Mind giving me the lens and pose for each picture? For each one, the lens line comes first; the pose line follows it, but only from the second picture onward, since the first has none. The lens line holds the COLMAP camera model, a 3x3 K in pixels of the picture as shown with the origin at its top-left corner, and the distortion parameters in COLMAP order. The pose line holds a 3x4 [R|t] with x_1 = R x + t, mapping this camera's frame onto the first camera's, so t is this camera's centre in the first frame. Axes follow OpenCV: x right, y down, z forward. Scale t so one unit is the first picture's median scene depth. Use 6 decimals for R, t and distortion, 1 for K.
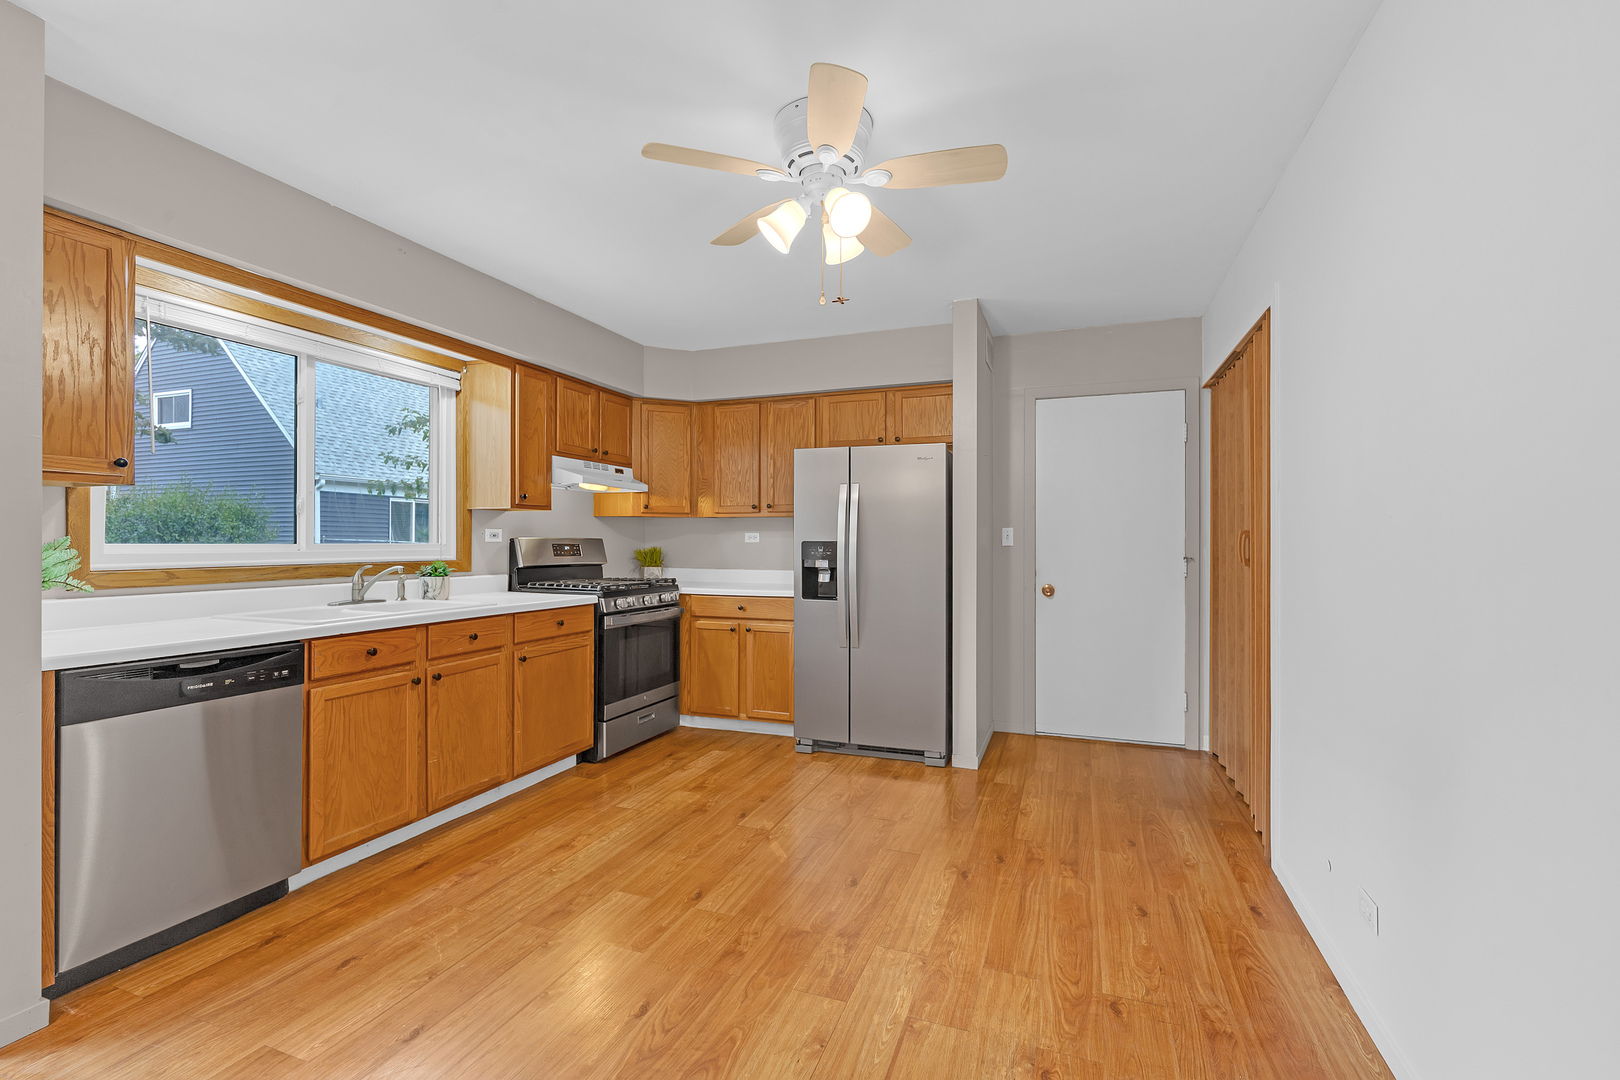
lens RADIAL K [[695.7, 0, 782.3], [0, 695.7, 530.6], [0, 0, 1]] dist [-0.006326, -0.000594]
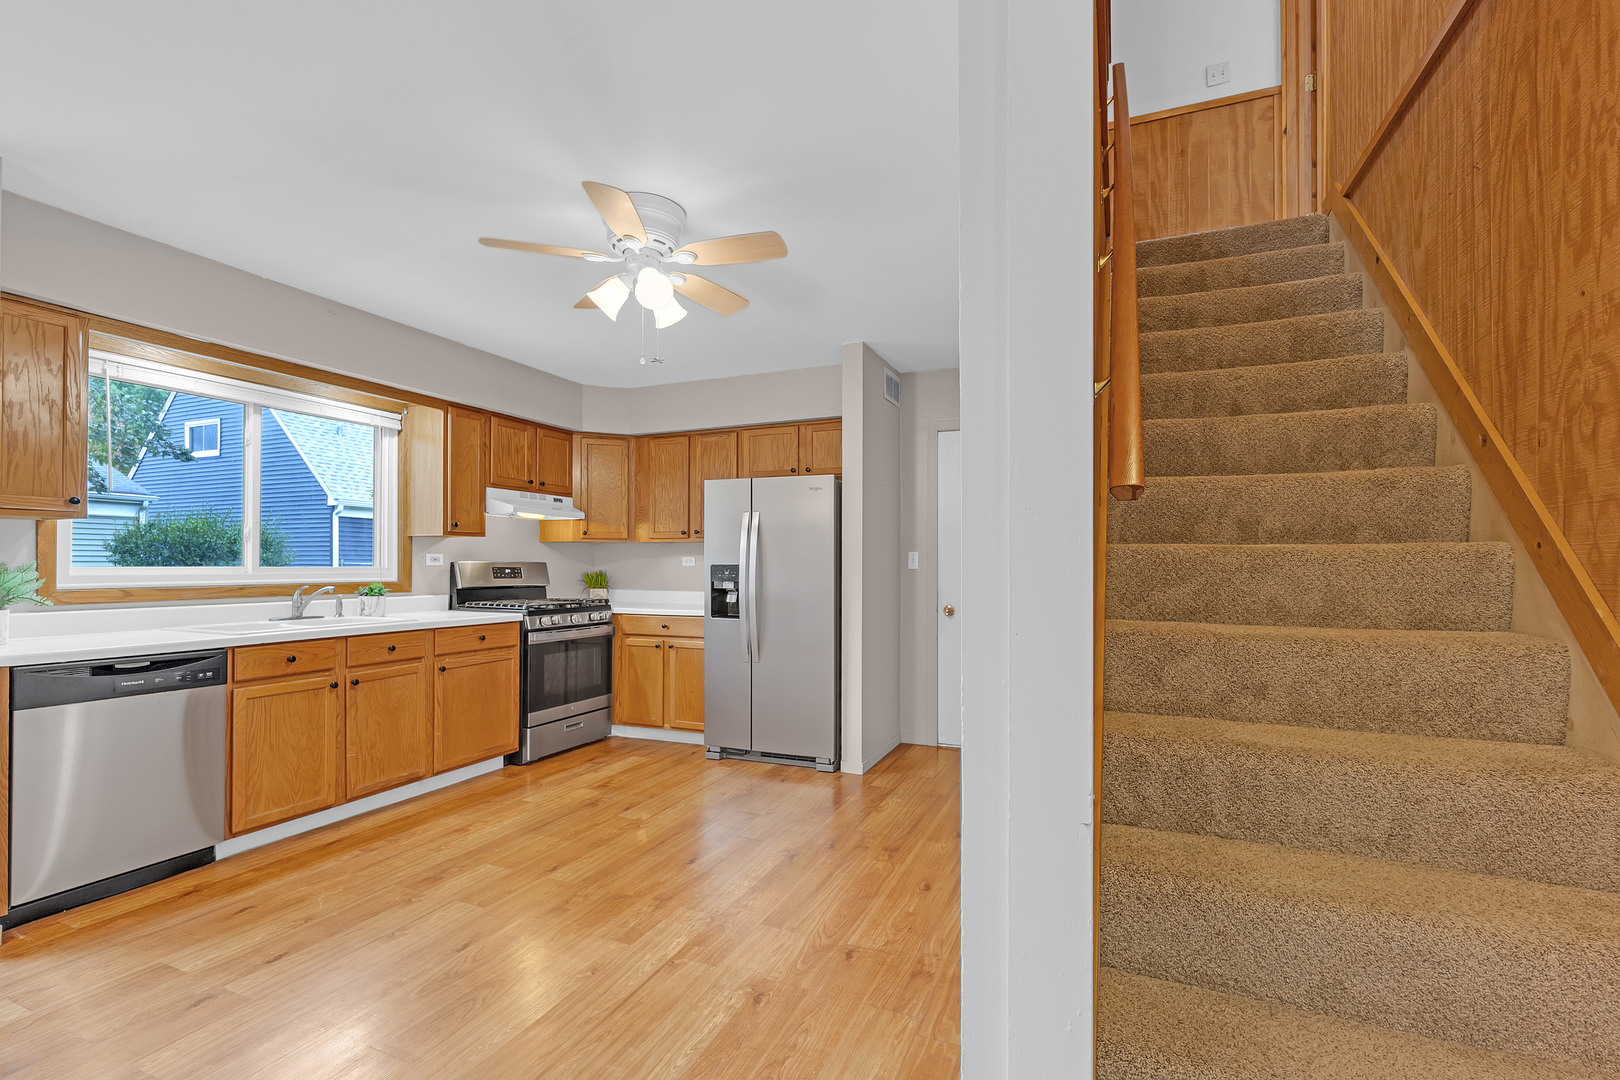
lens RADIAL K [[695.7, 0, 767.0], [0, 695.7, 550.9], [0, 0, 1]] dist [-0.006326, -0.000594]
pose [[0.999146, -0.001185, -0.041307, 0.177616], [0.001000, 0.999989, -0.004503, -0.001379], [0.041312, 0.004458, 0.999136, -0.095324]]
